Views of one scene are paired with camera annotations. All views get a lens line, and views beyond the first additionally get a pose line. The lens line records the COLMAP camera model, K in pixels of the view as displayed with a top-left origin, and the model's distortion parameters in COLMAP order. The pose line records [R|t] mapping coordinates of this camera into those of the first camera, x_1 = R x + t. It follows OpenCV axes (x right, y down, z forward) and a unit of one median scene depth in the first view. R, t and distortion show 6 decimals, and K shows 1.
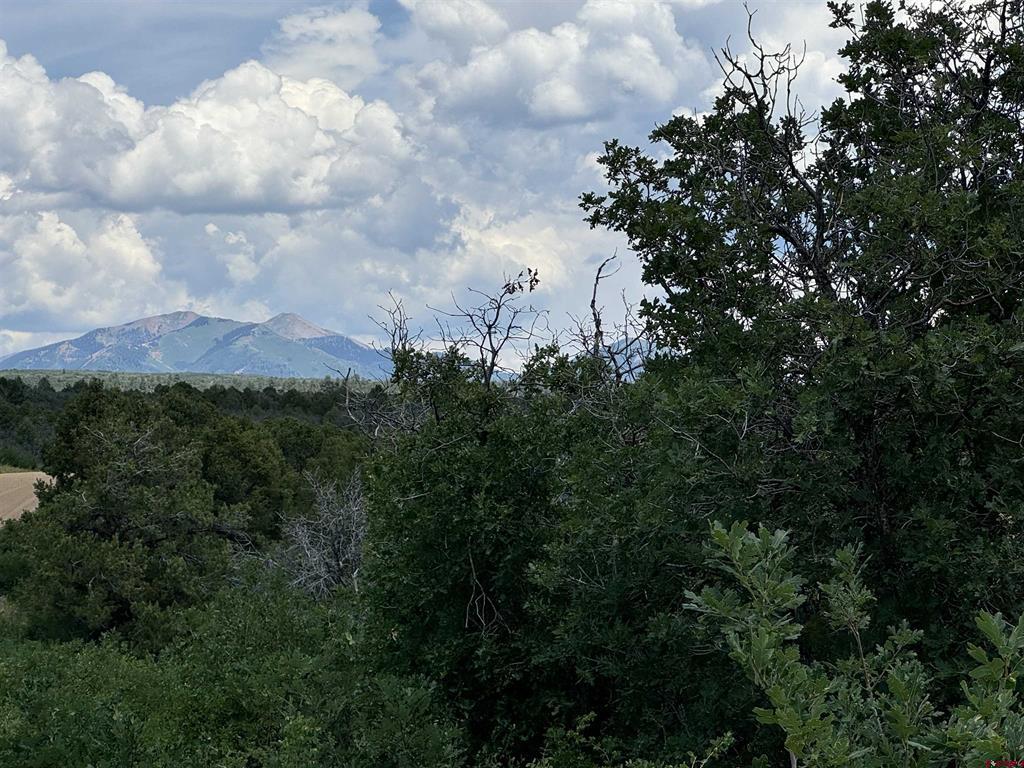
lens RADIAL K [[2635.6, 0, 512.0], [0, 2635.6, 384.0], [0, 0, 1]] dist [-0.179608, 6.724407]
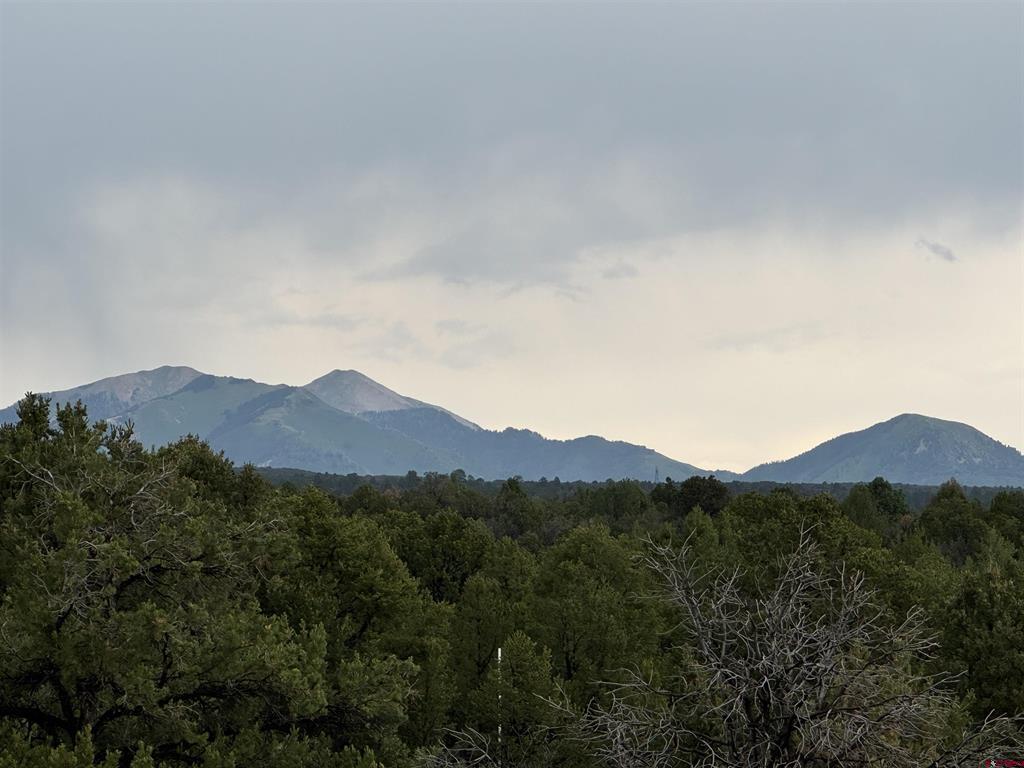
lens RADIAL K [[4235.8, 0, 512.0], [0, 4235.8, 384.0], [0, 0, 1]] dist [-0.112592, -2.739549]
pose [[0.998976, 0.011359, -0.043793, -0.067653], [-0.012507, 0.999583, -0.026014, 0.024537], [0.043479, 0.026535, 0.998702, 0.424845]]
